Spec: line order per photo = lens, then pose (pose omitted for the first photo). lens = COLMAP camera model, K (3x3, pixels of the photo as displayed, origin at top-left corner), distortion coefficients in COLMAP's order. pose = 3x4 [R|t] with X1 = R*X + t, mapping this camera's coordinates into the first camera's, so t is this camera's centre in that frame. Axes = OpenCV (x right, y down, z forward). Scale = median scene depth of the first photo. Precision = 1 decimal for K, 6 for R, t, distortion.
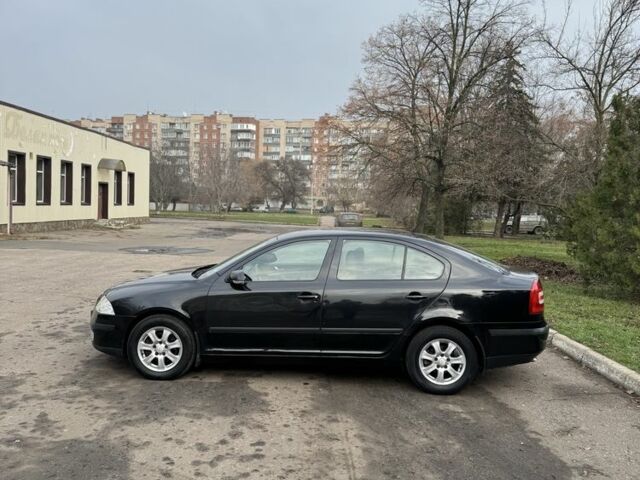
lens RADIAL K [[588.1, 0, 320.0], [0, 588.1, 240.0], [0, 0, 1]] dist [0.160709, -0.297388]
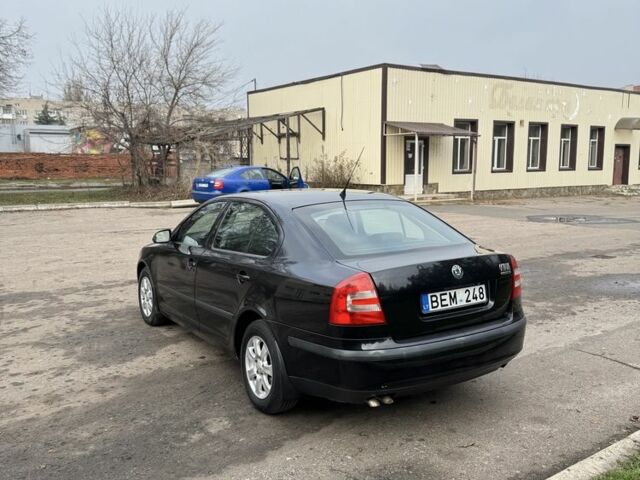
lens RADIAL K [[588.1, 0, 320.0], [0, 588.1, 240.0], [0, 0, 1]] dist [0.160709, -0.297388]
pose [[0.579630, 0.069104, -0.811944, 0.892177], [-0.024786, 0.997432, 0.067197, -0.008355], [0.814503, -0.018824, 0.579854, 0.665684]]
